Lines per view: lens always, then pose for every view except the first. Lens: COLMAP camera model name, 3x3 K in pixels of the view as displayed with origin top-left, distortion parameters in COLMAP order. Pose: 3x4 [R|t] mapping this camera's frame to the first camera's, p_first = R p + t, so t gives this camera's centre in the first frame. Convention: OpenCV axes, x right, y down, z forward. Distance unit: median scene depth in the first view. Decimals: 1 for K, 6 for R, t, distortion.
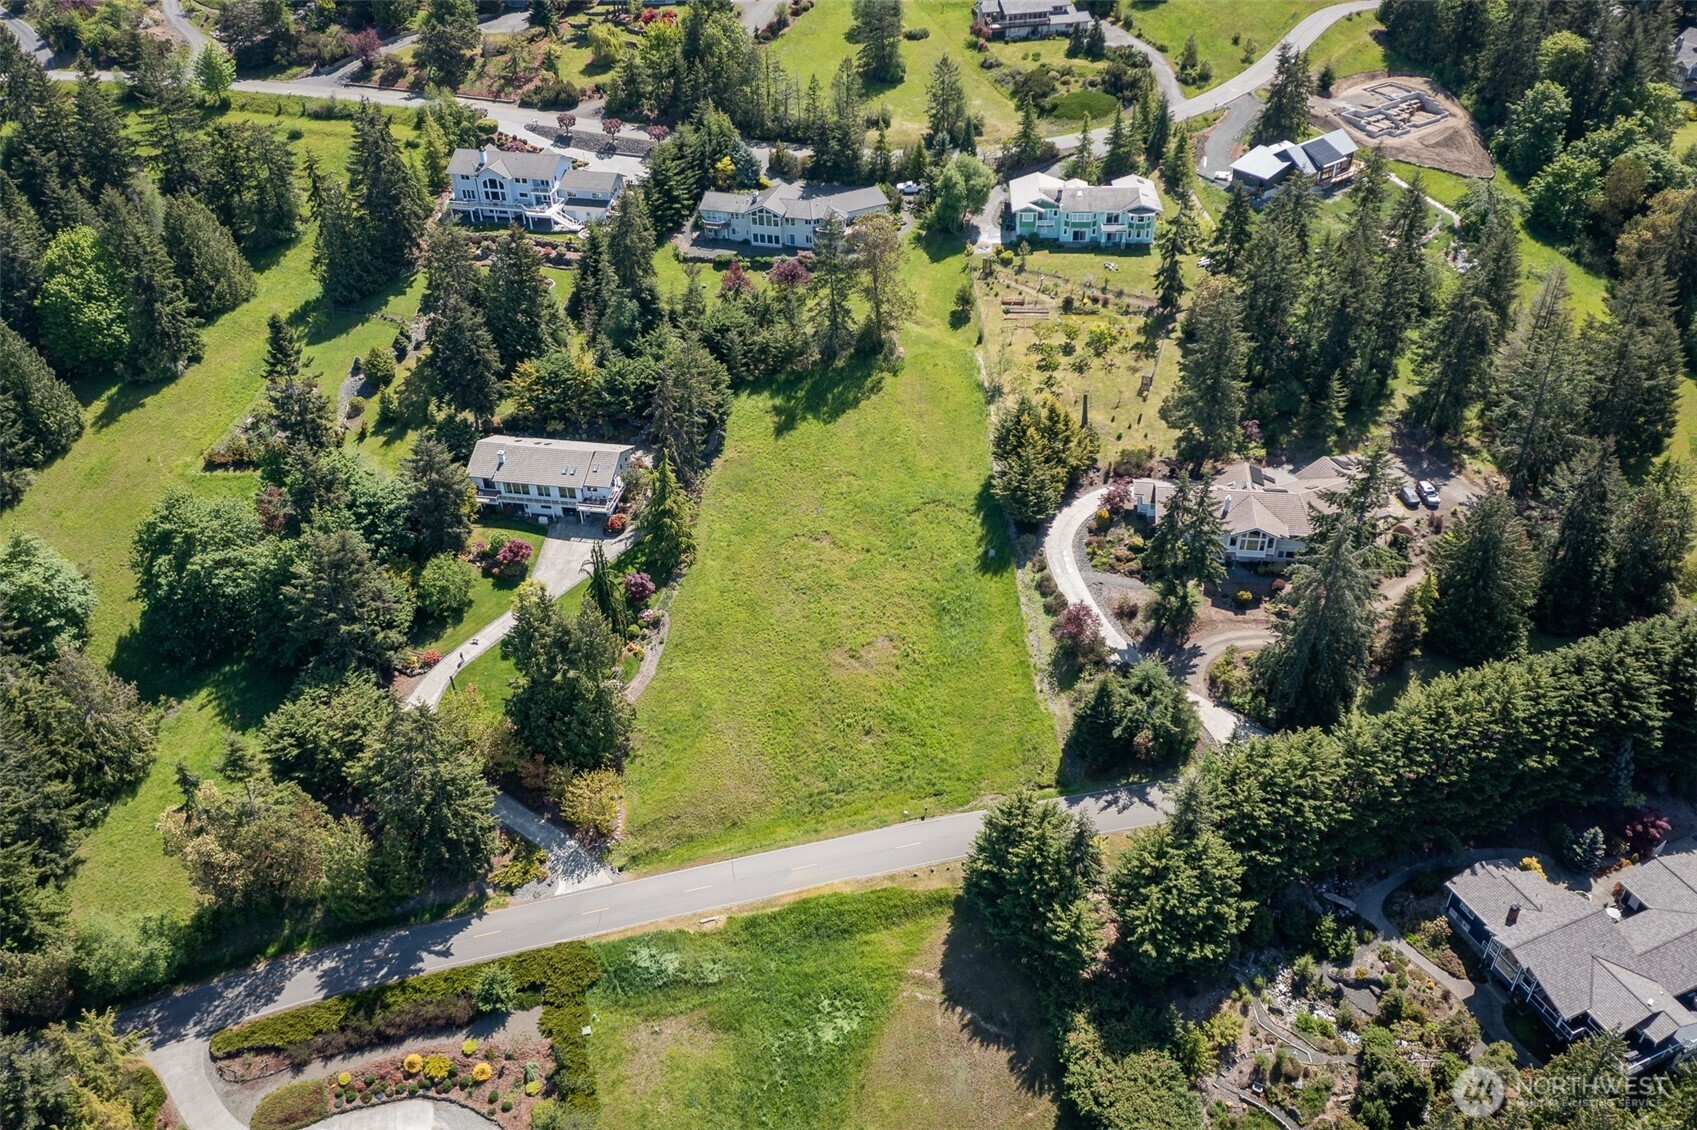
lens RADIAL K [[1348.3, 0, 851.3], [0, 1348.3, 560.7], [0, 0, 1]] dist [-0.012906, 0.010378]
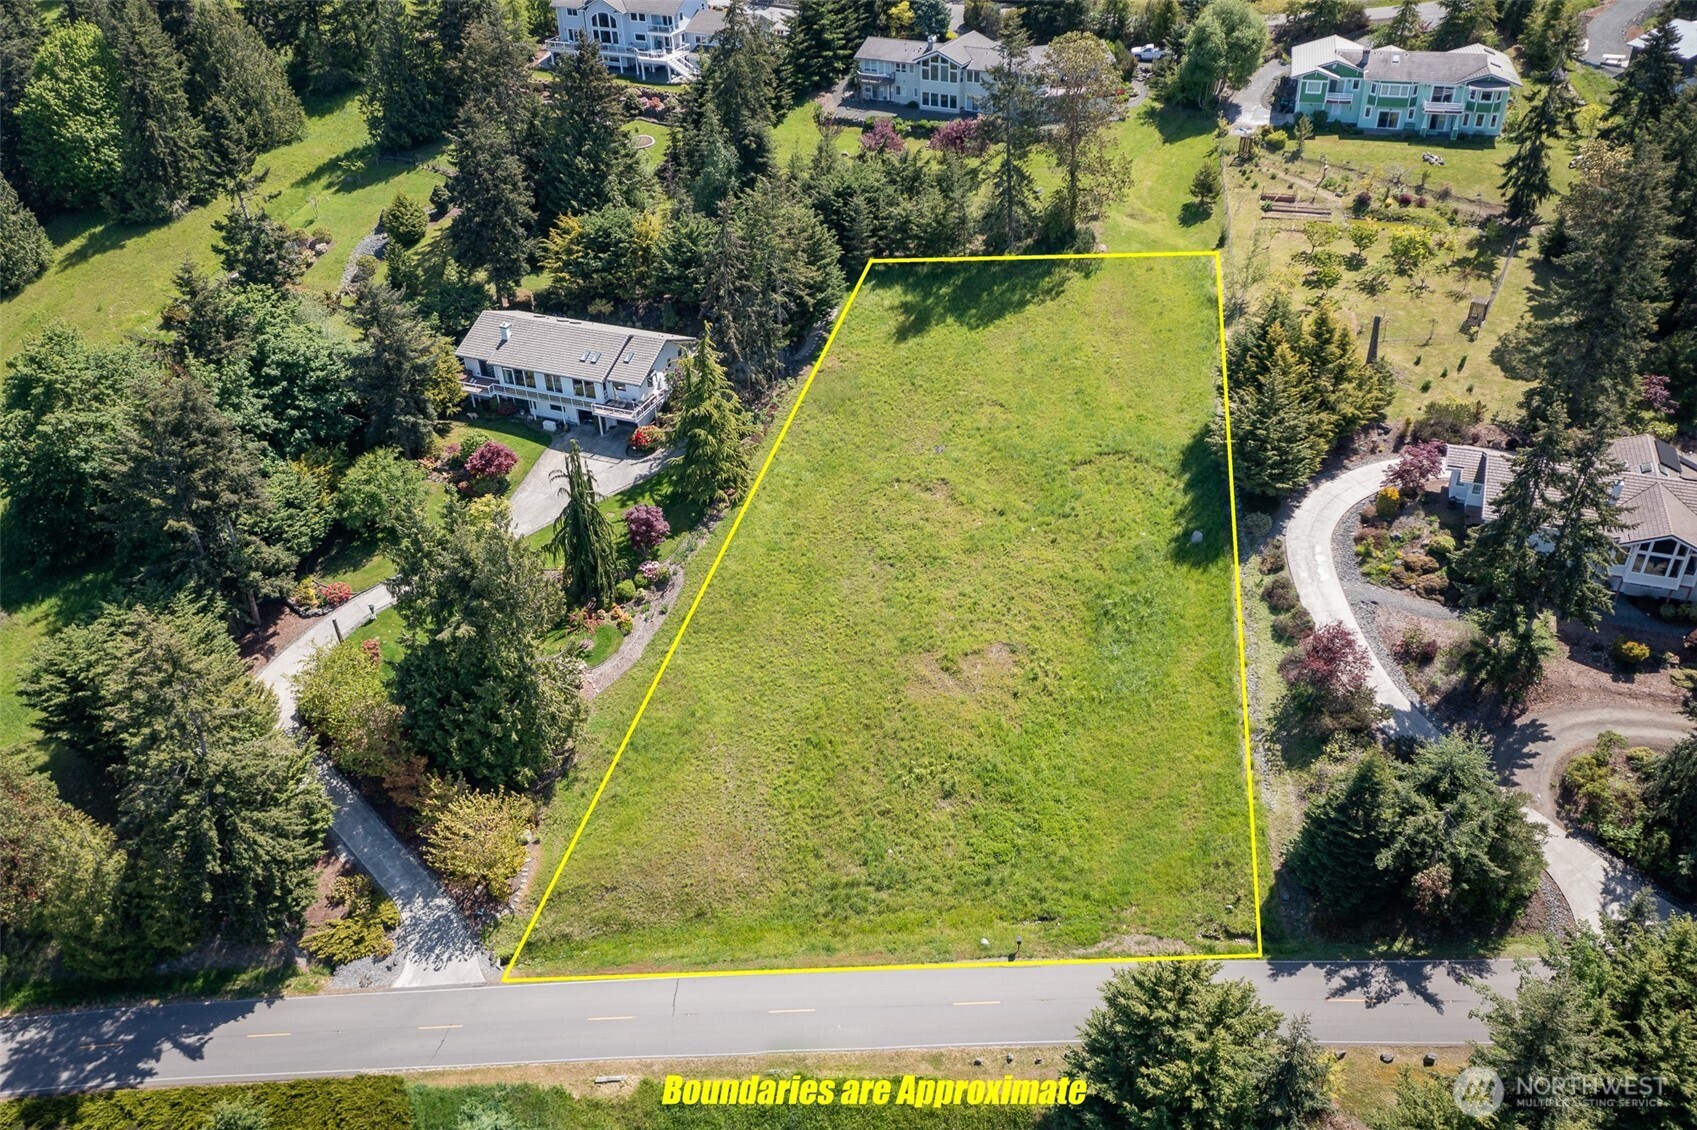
lens RADIAL K [[1348.3, 0, 851.0], [0, 1348.3, 561.1], [0, 0, 1]] dist [-0.012906, 0.010378]
pose [[0.978243, 0.112149, -0.174536, 0.056772], [-0.117107, 0.992950, -0.018337, 0.035453], [0.171249, 0.038378, 0.984480, 0.351558]]
